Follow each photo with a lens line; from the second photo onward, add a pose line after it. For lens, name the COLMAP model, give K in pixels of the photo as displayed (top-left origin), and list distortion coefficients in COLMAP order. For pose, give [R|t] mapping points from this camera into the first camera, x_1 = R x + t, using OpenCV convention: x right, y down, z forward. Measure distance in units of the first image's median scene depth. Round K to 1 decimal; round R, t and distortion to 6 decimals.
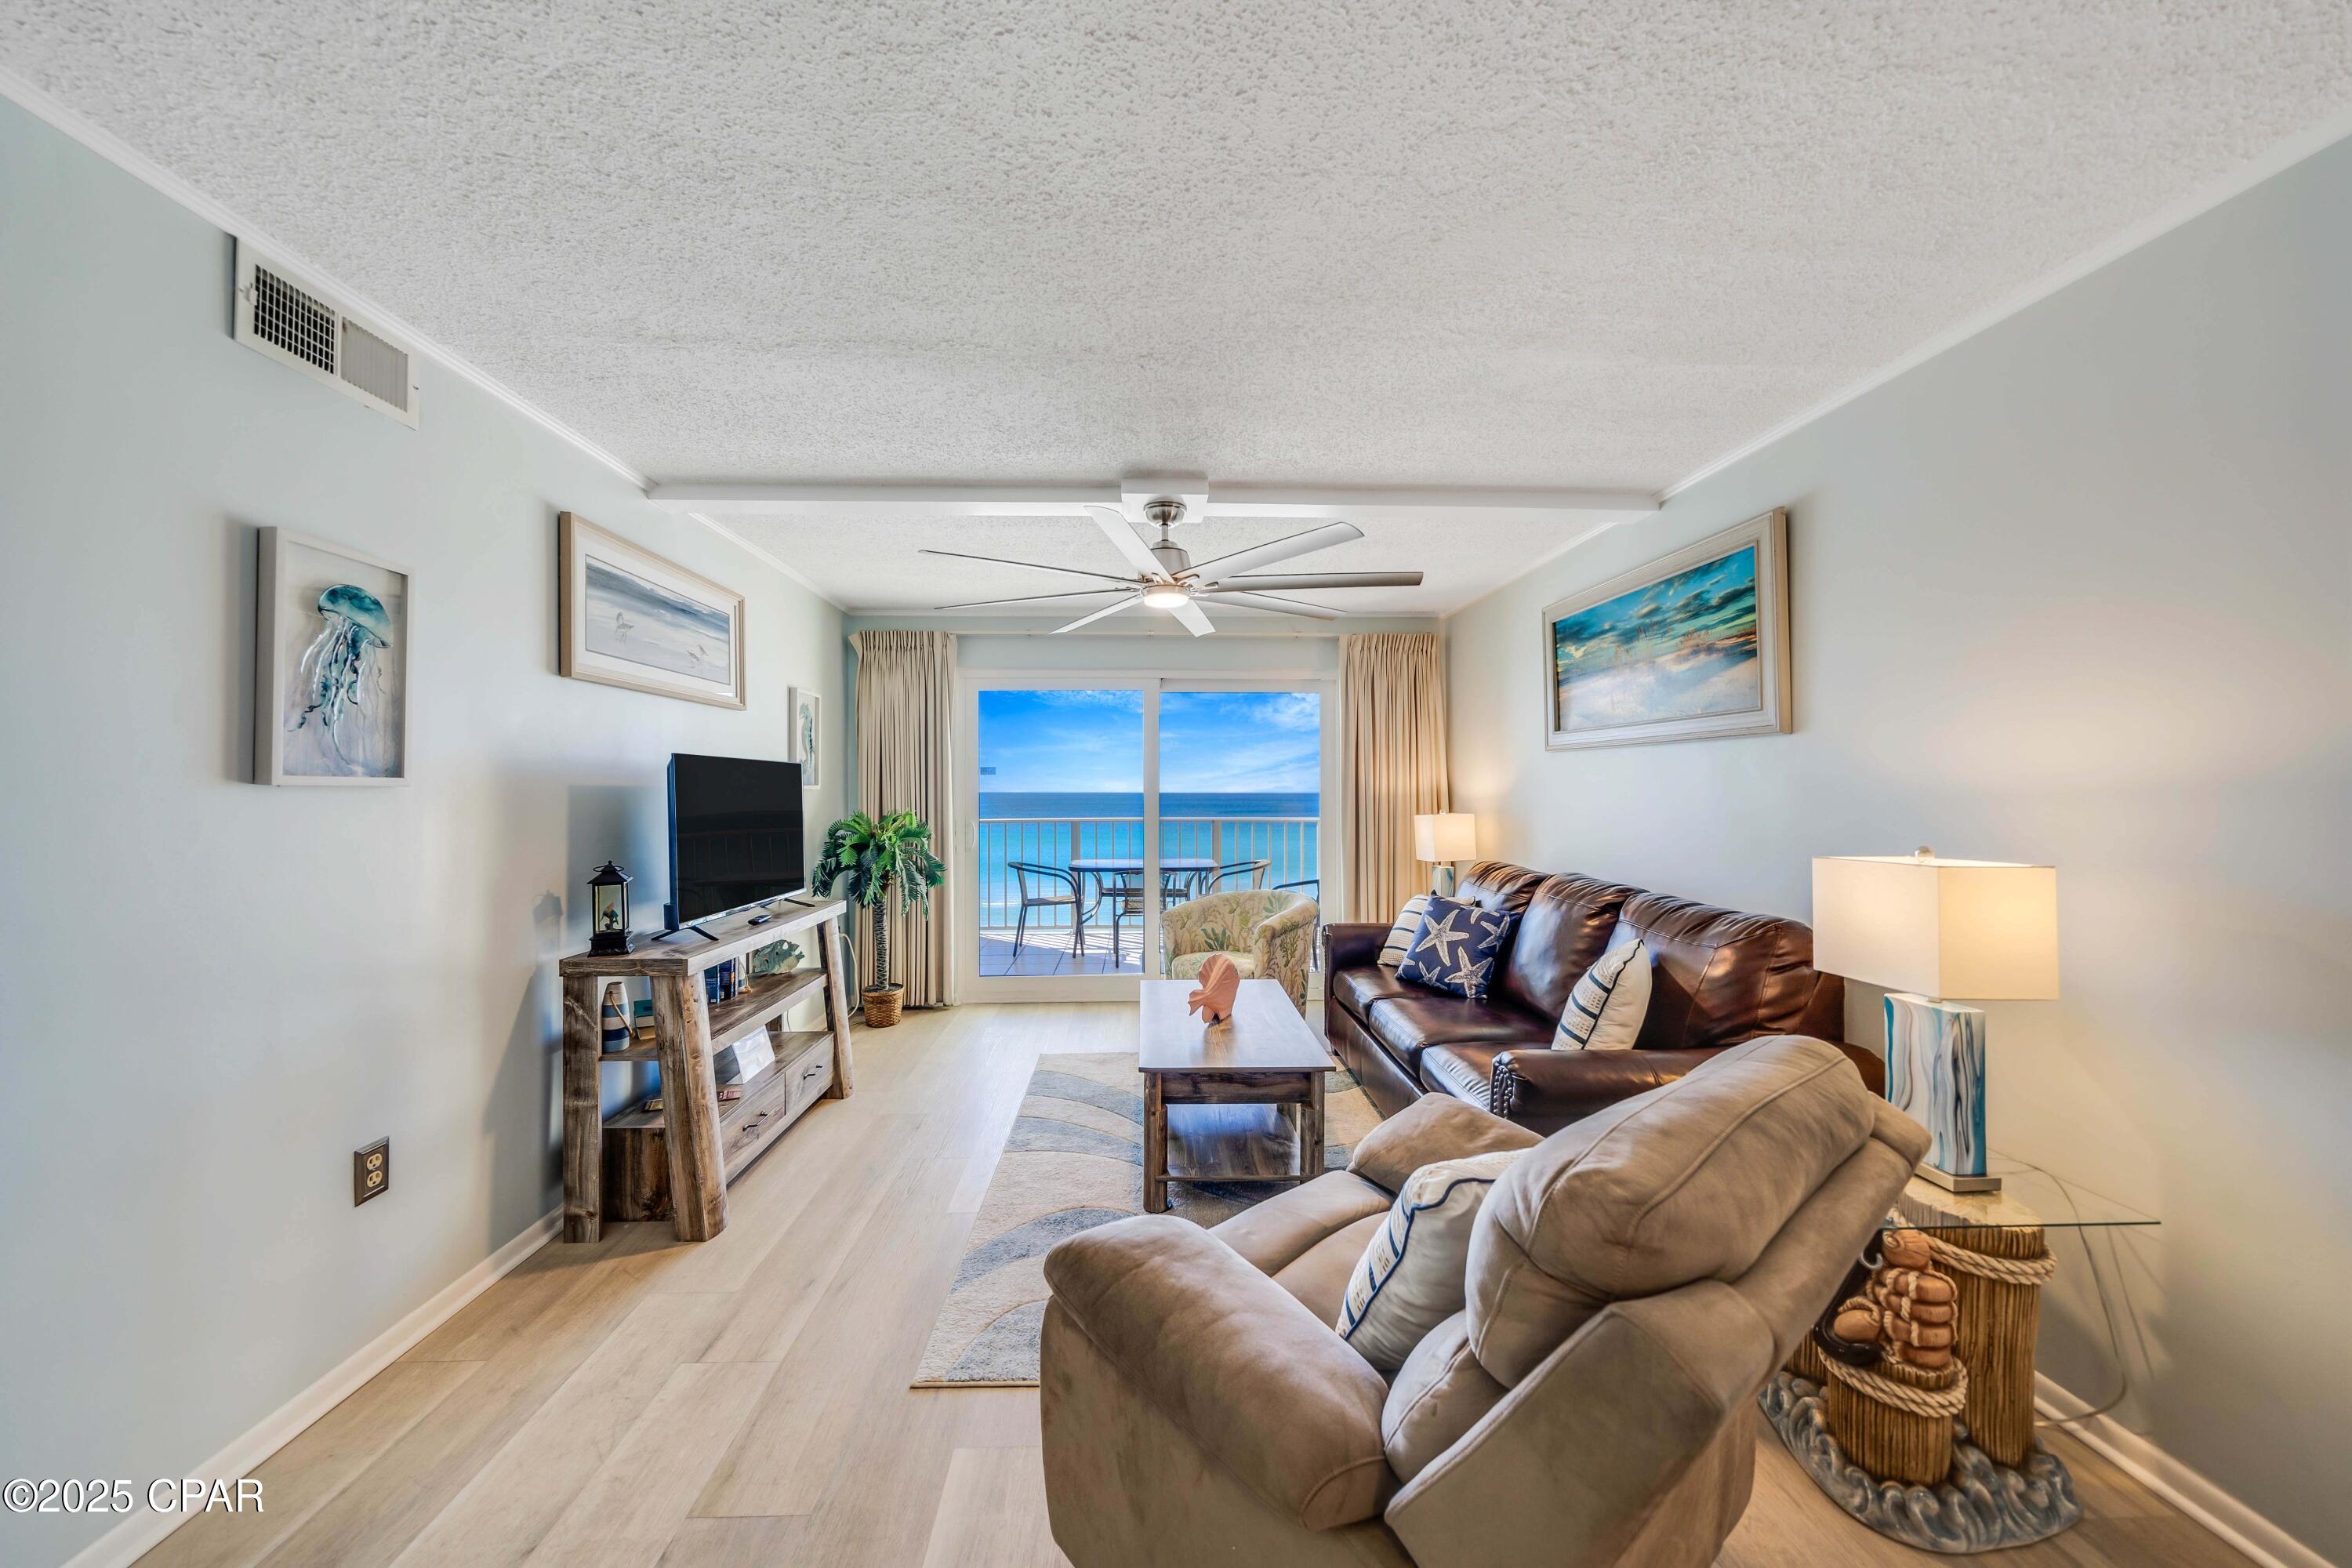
lens RADIAL K [[800.9, 0, 1165.9], [0, 800.9, 780.6], [0, 0, 1]] dist [-0.000092, 0.000004]
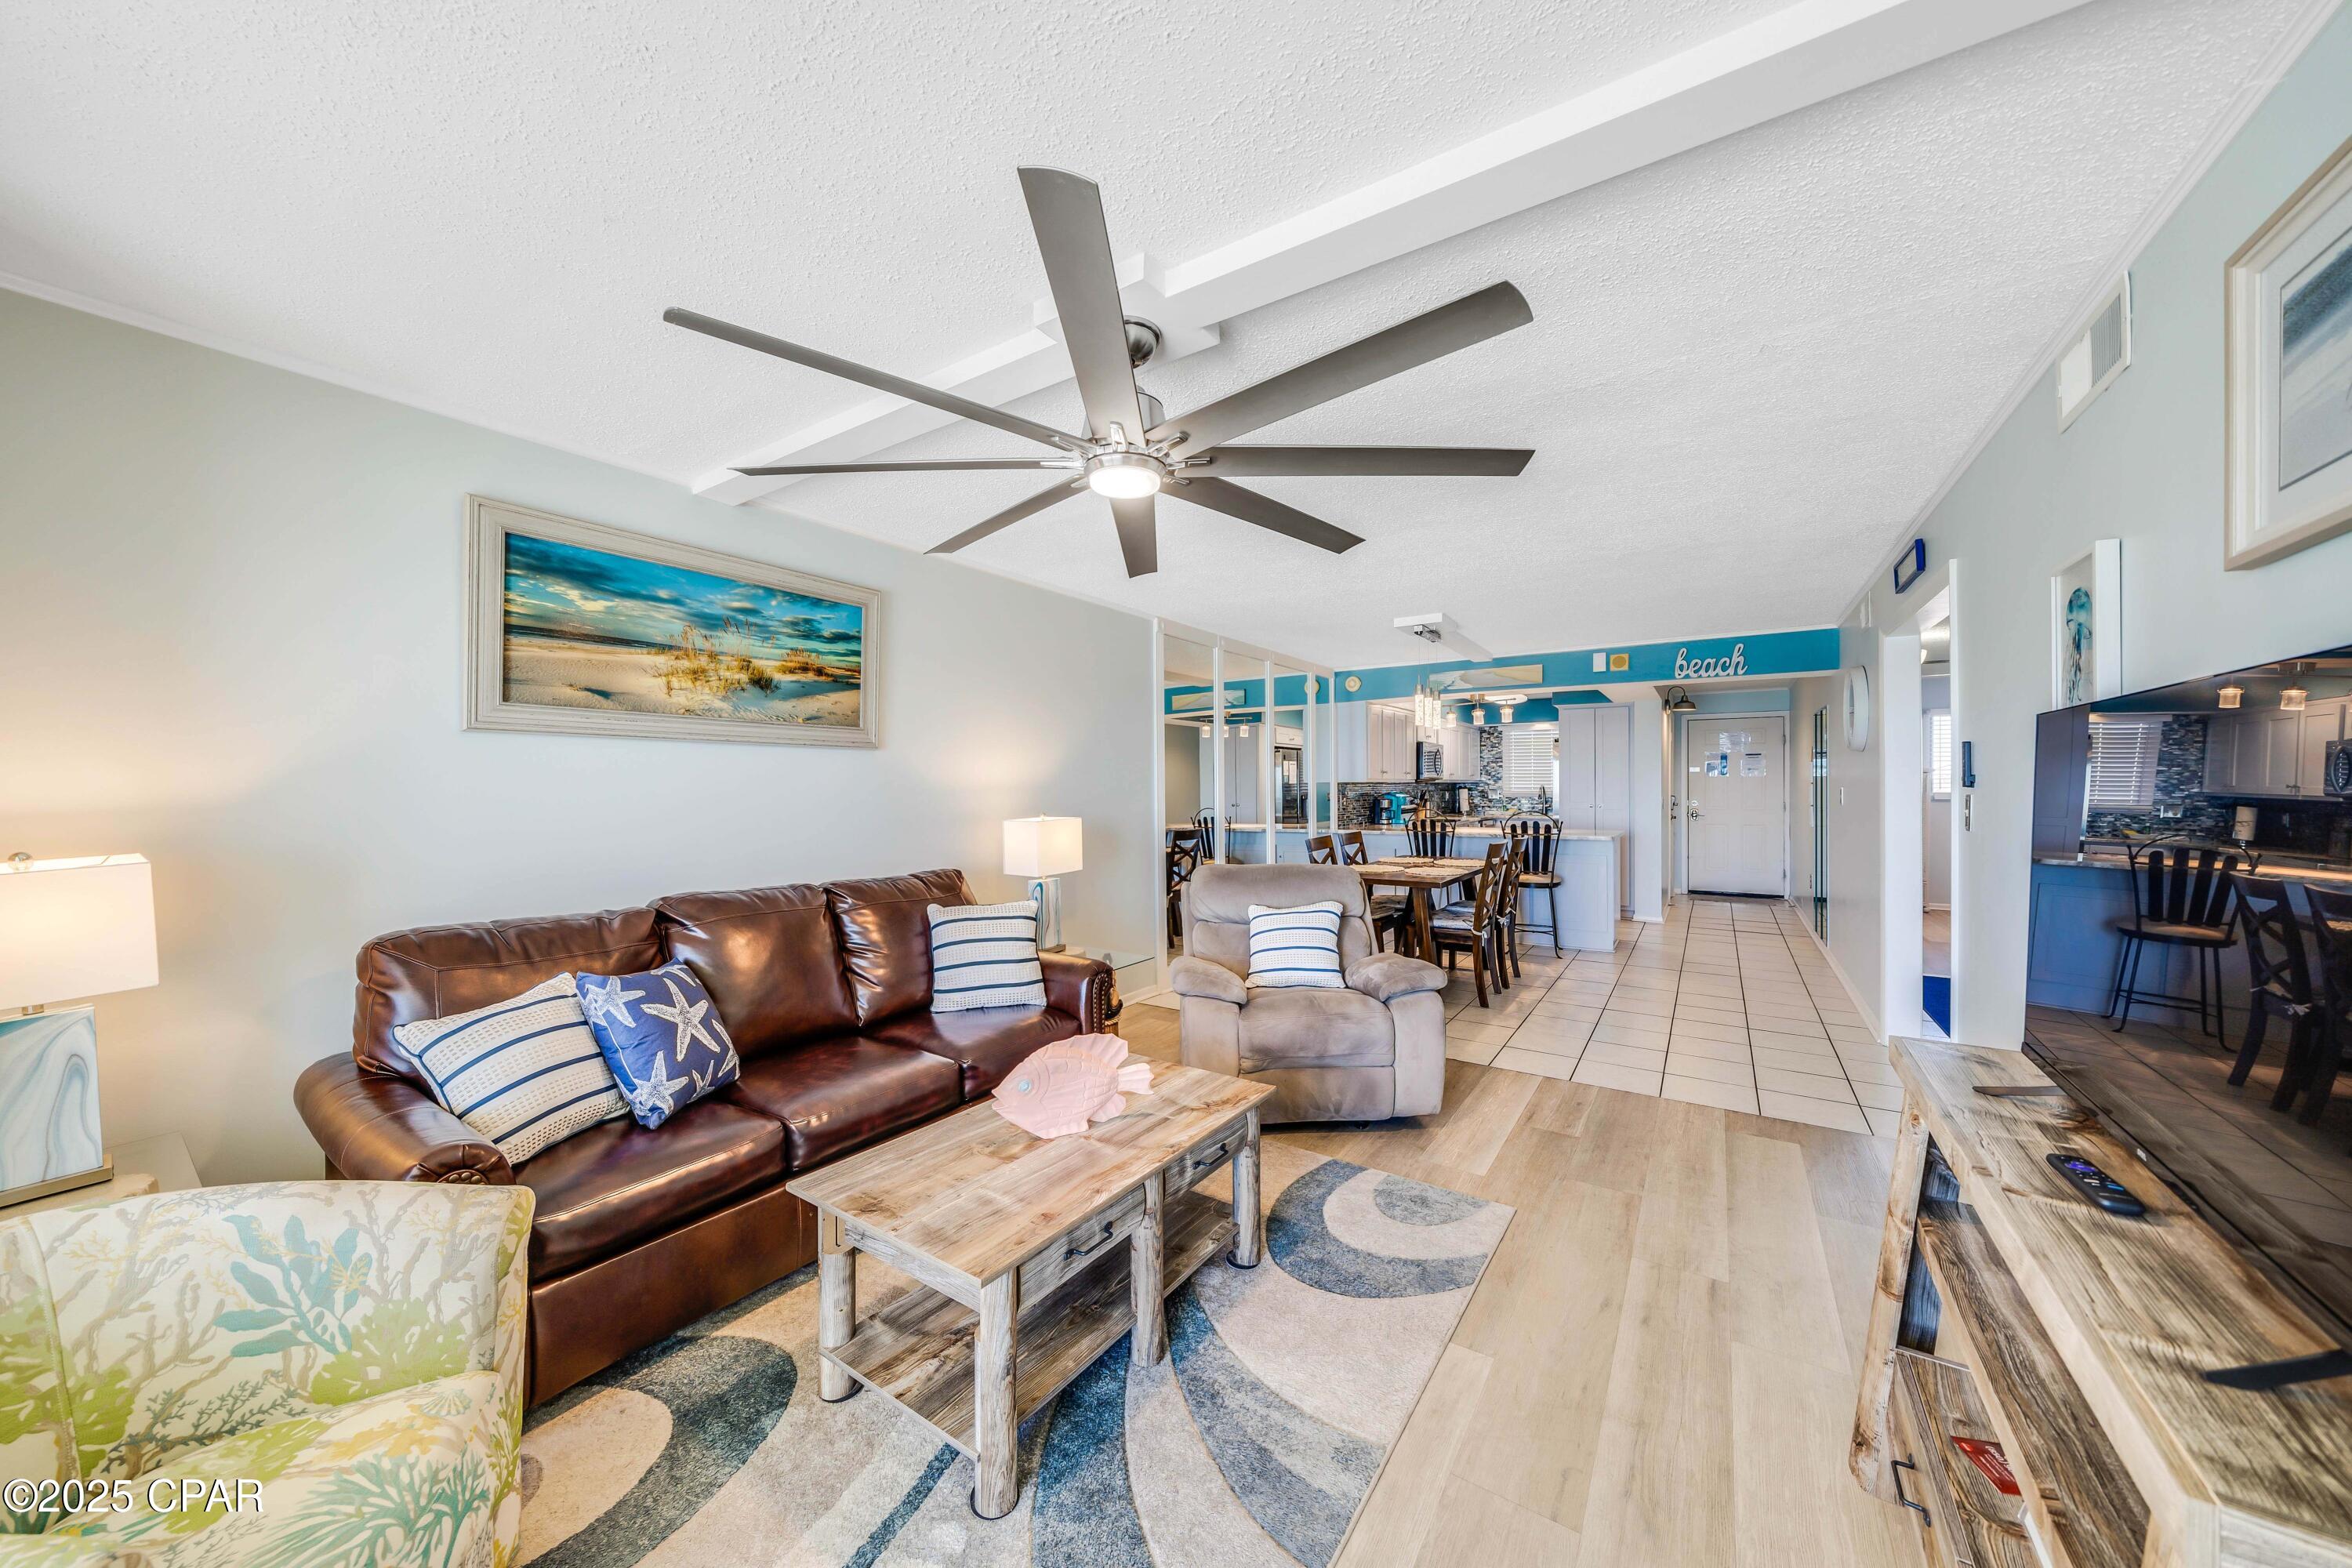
lens RADIAL K [[800.9, 0, 1170.5], [0, 800.9, 783.1], [0, 0, 1]] dist [-0.000092, 0.000004]
pose [[-0.803727, 0.007690, 0.594948, -0.458520], [-0.000296, 0.999911, -0.013324, 0.017863], [-0.594998, -0.010885, -0.803654, 1.702458]]
